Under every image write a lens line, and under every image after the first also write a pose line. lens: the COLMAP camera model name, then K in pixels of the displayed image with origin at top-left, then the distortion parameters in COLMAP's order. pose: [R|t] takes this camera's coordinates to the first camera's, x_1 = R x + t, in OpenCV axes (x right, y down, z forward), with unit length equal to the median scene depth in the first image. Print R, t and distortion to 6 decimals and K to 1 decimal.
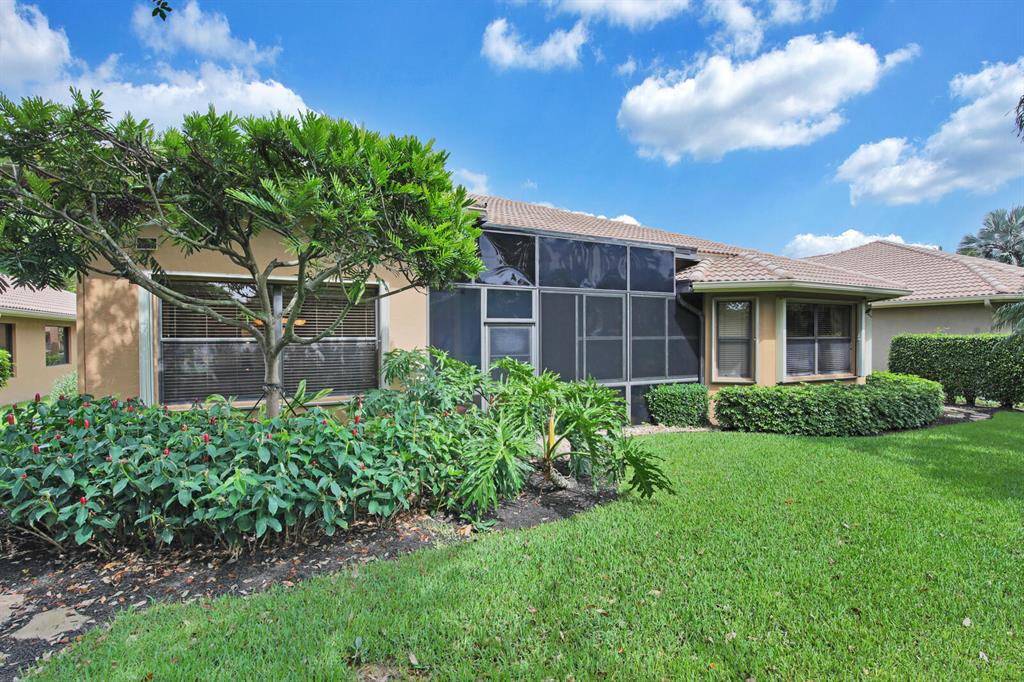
lens RADIAL K [[472.3, 0, 512.0], [0, 472.3, 341.0], [0, 0, 1]] dist [-0.020139, -0.000642]
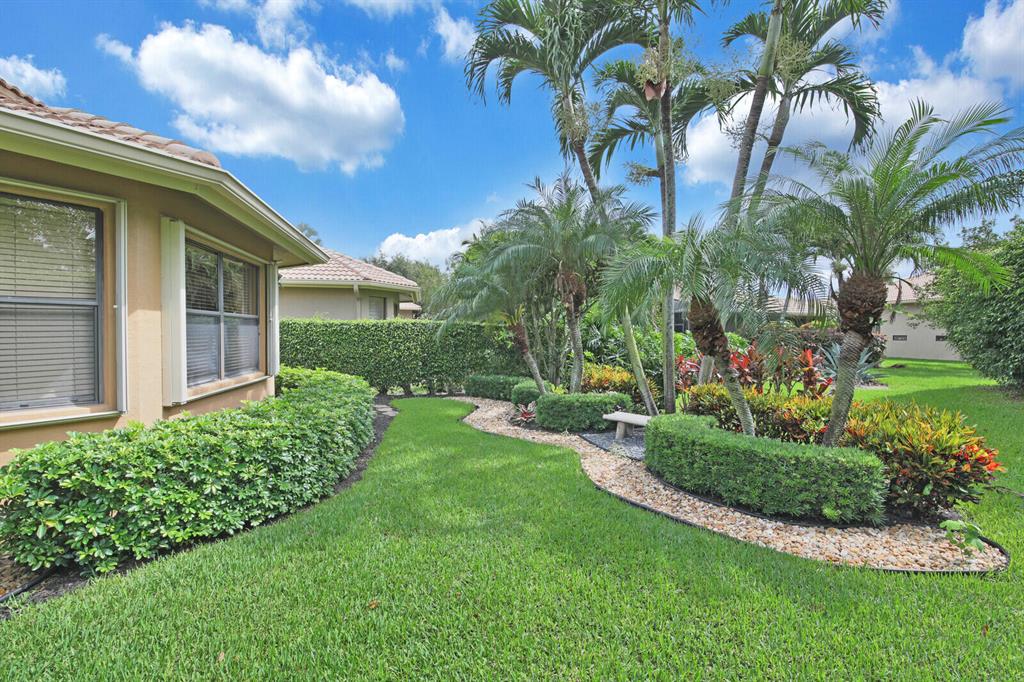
lens RADIAL K [[472.3, 0, 512.0], [0, 472.3, 341.0], [0, 0, 1]] dist [-0.020139, -0.000642]
pose [[0.274257, -0.015425, 0.961533, 0.229103], [0.007558, 0.999875, 0.013884, 0.023162], [-0.961627, 0.003459, 0.274339, 0.571110]]
